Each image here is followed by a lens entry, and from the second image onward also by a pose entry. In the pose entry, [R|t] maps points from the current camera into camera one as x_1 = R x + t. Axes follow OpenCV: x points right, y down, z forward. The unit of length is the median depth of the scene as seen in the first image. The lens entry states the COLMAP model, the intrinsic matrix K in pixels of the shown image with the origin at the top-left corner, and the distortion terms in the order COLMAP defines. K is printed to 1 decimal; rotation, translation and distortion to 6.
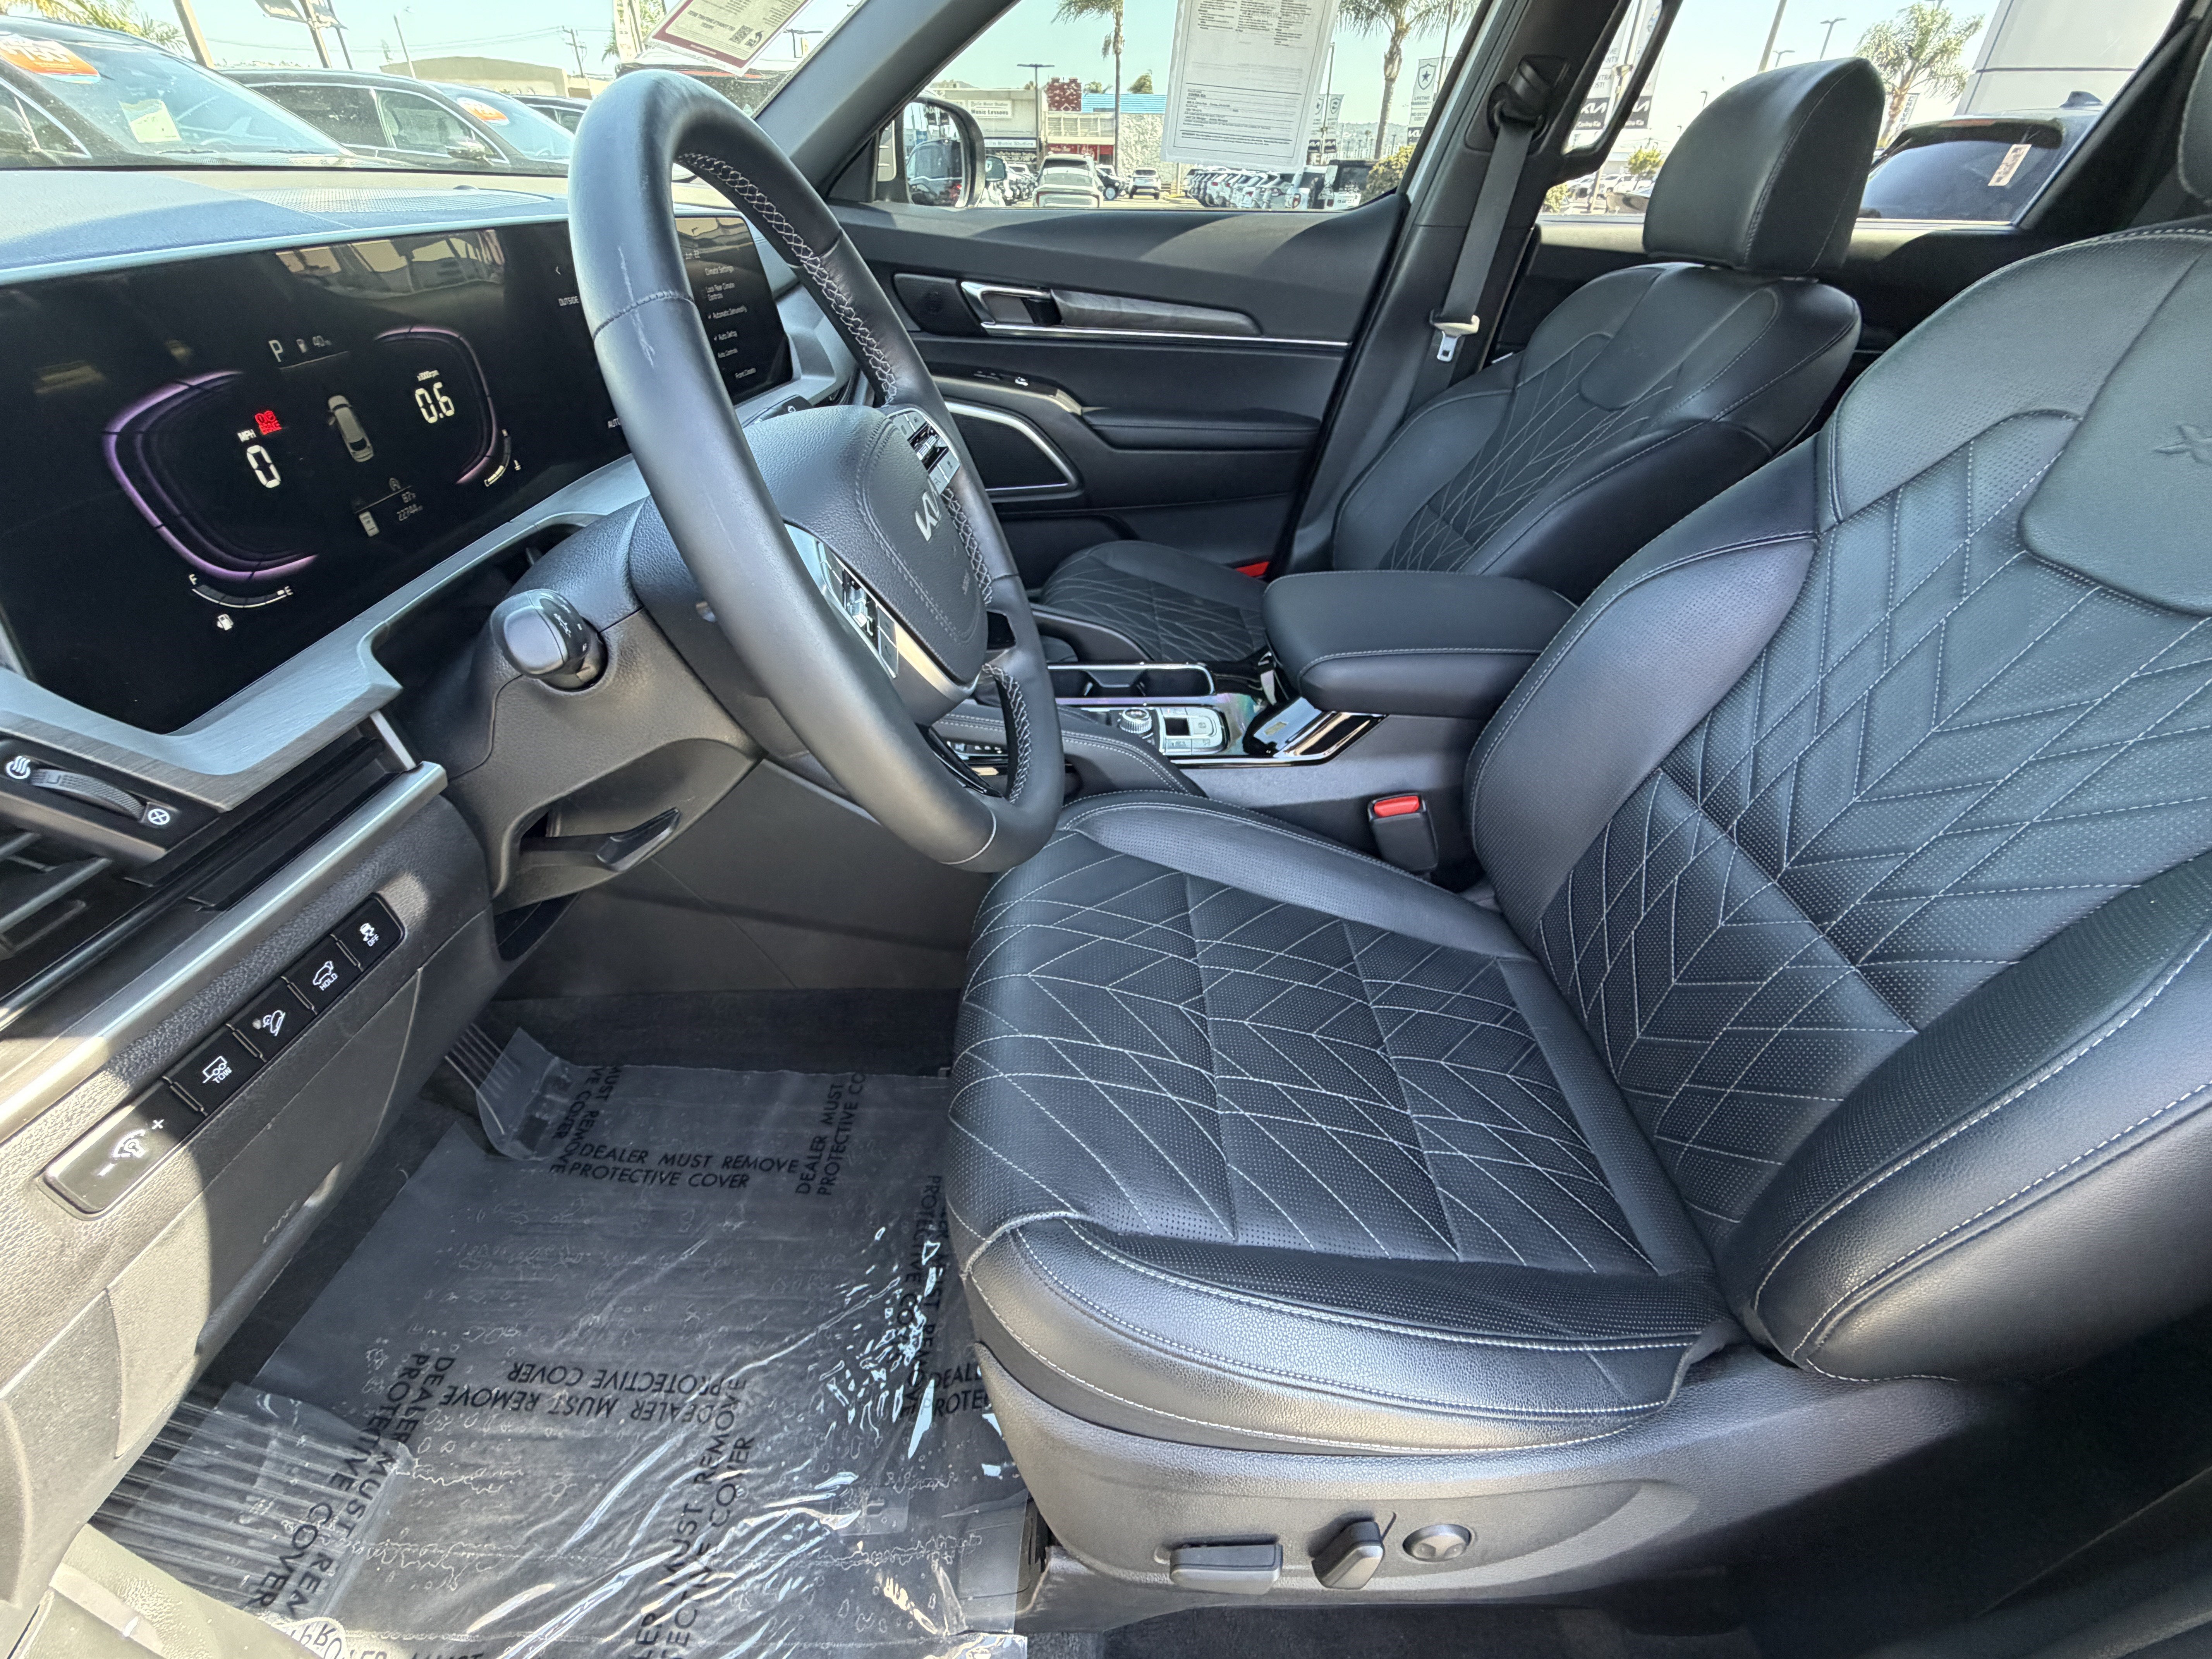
lens RADIAL K [[952.9, 0, 1102.7], [0, 952.9, 823.0], [0, 0, 1]] dist [-0.003895, -0.000942]
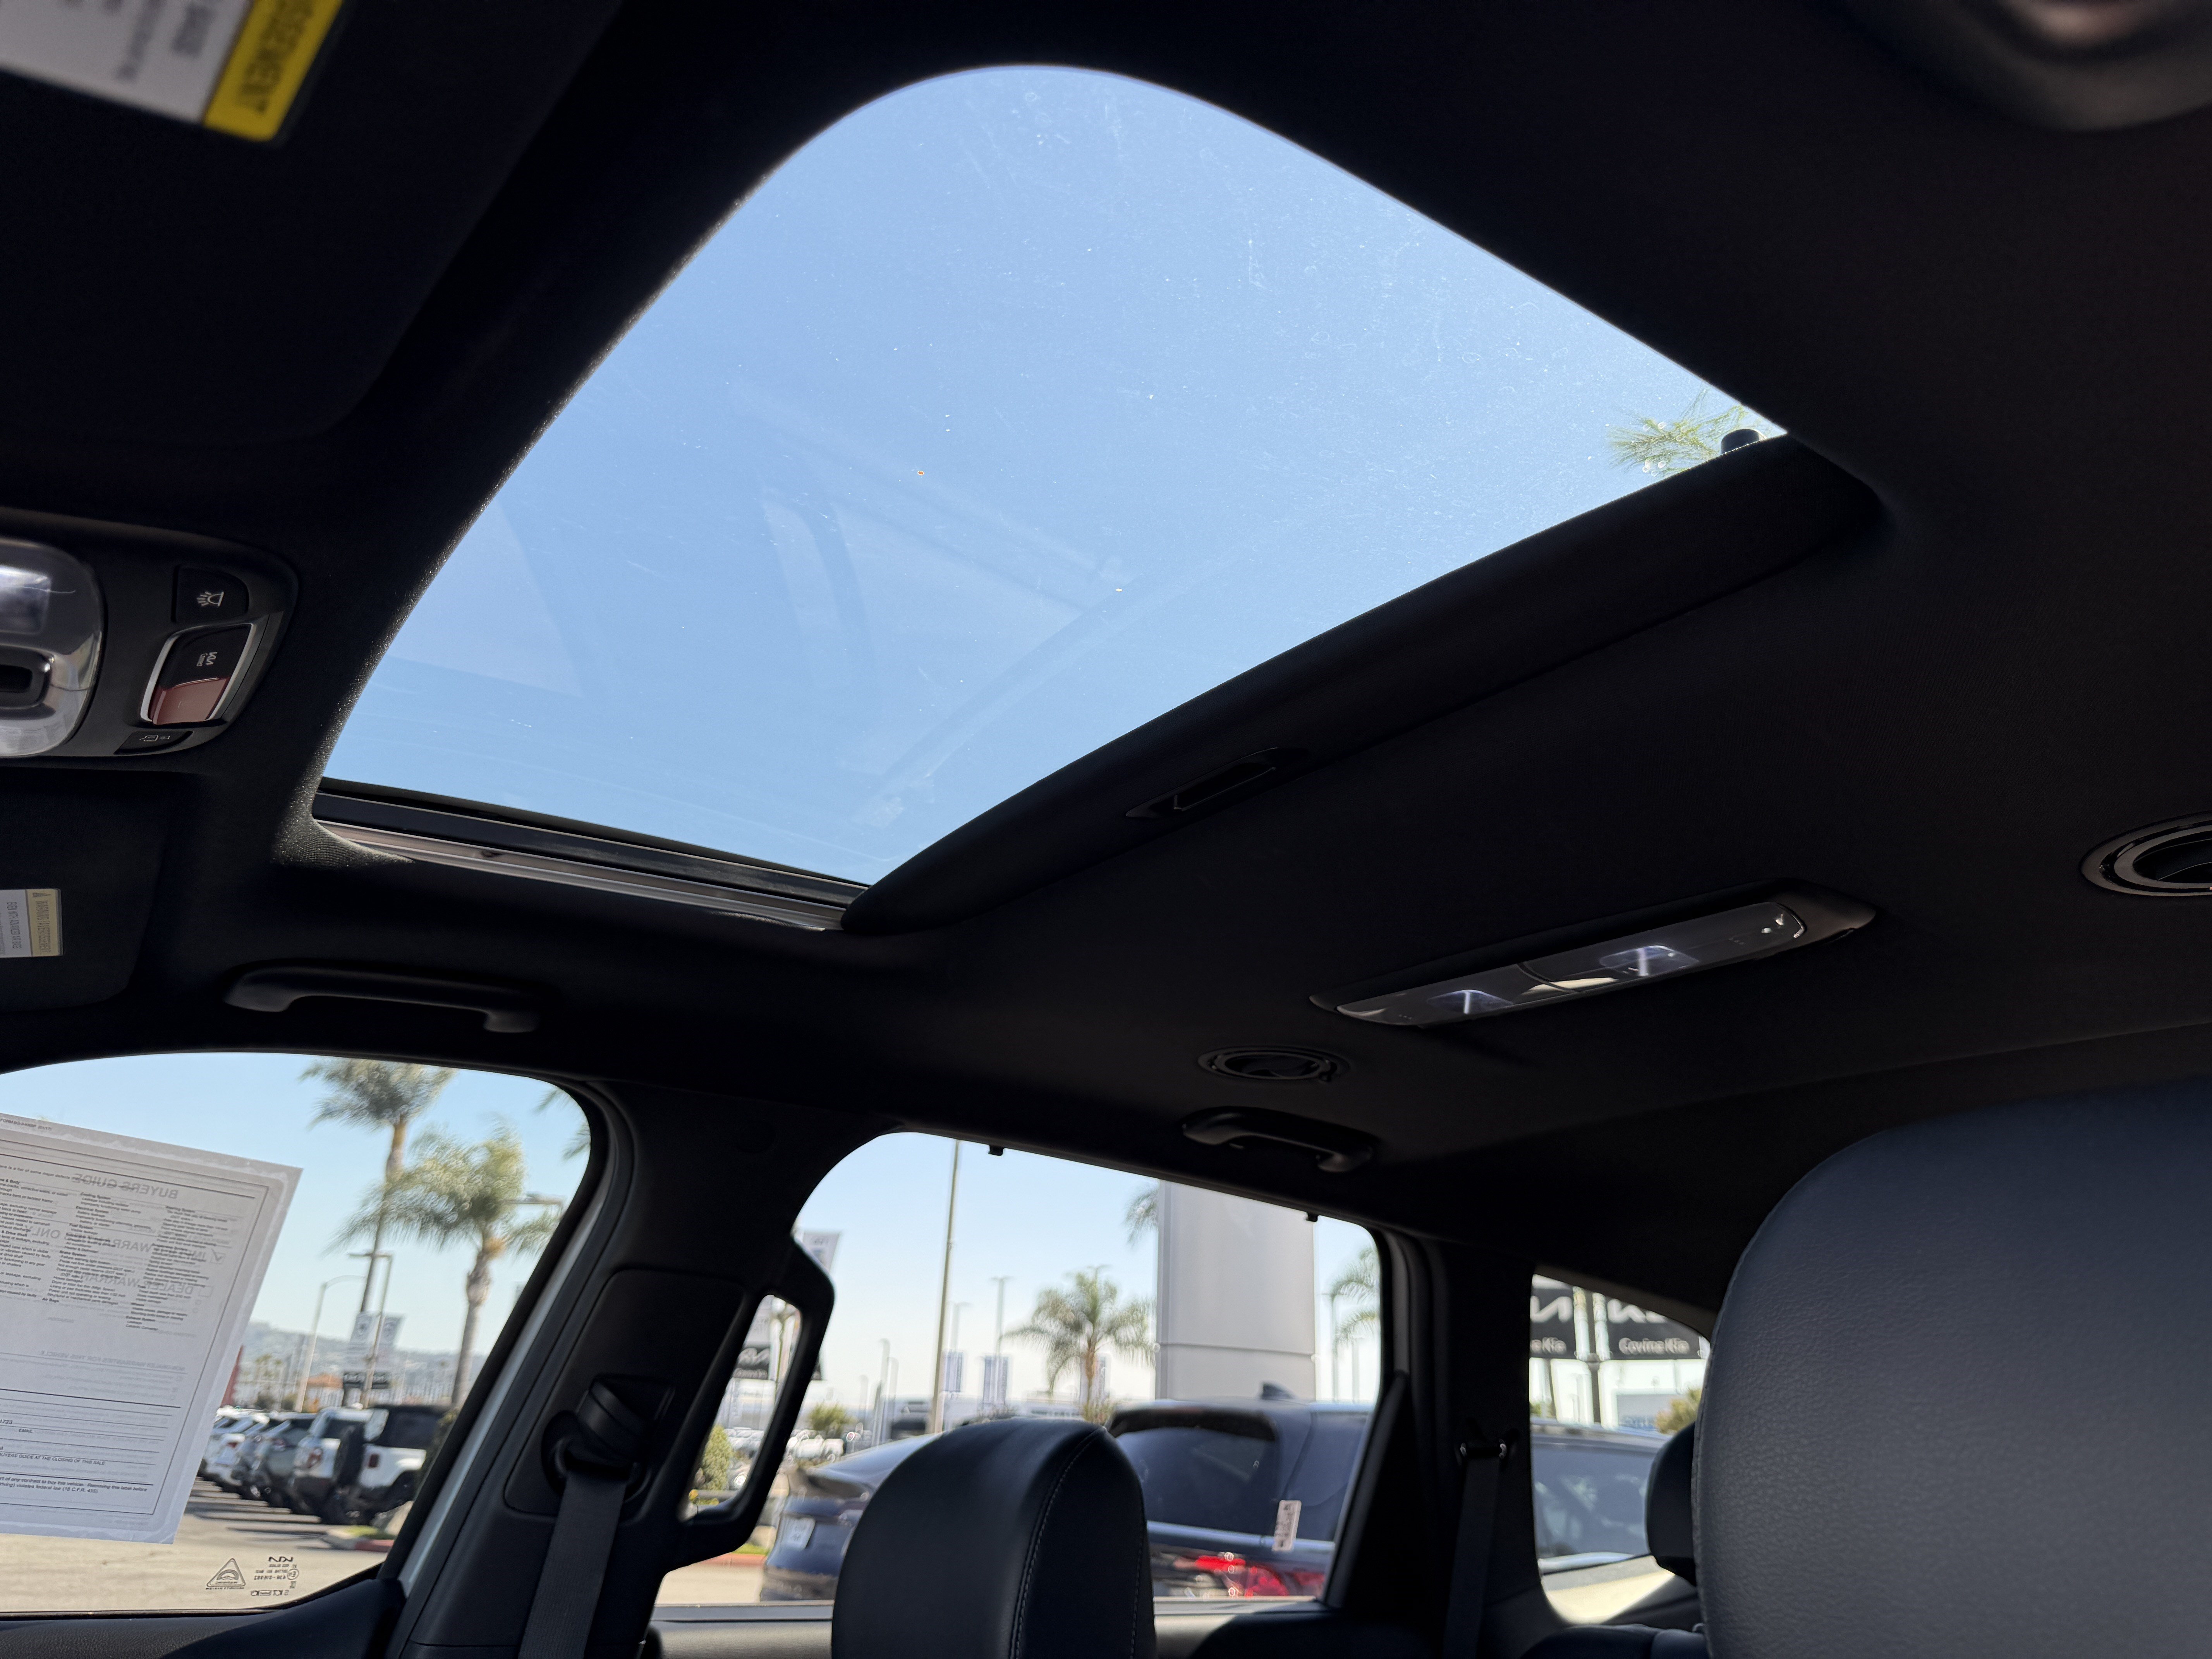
lens RADIAL K [[1533.1, 0, 1105.1], [0, 1533.1, 830.5], [0, 0, 1]] dist [0.032980, -0.009302]
pose [[0.822775, 0.229542, 0.519954, 0.104412], [0.294697, 0.609953, -0.735602, -0.177715], [-0.486000, 0.758464, 0.434209, 0.143246]]
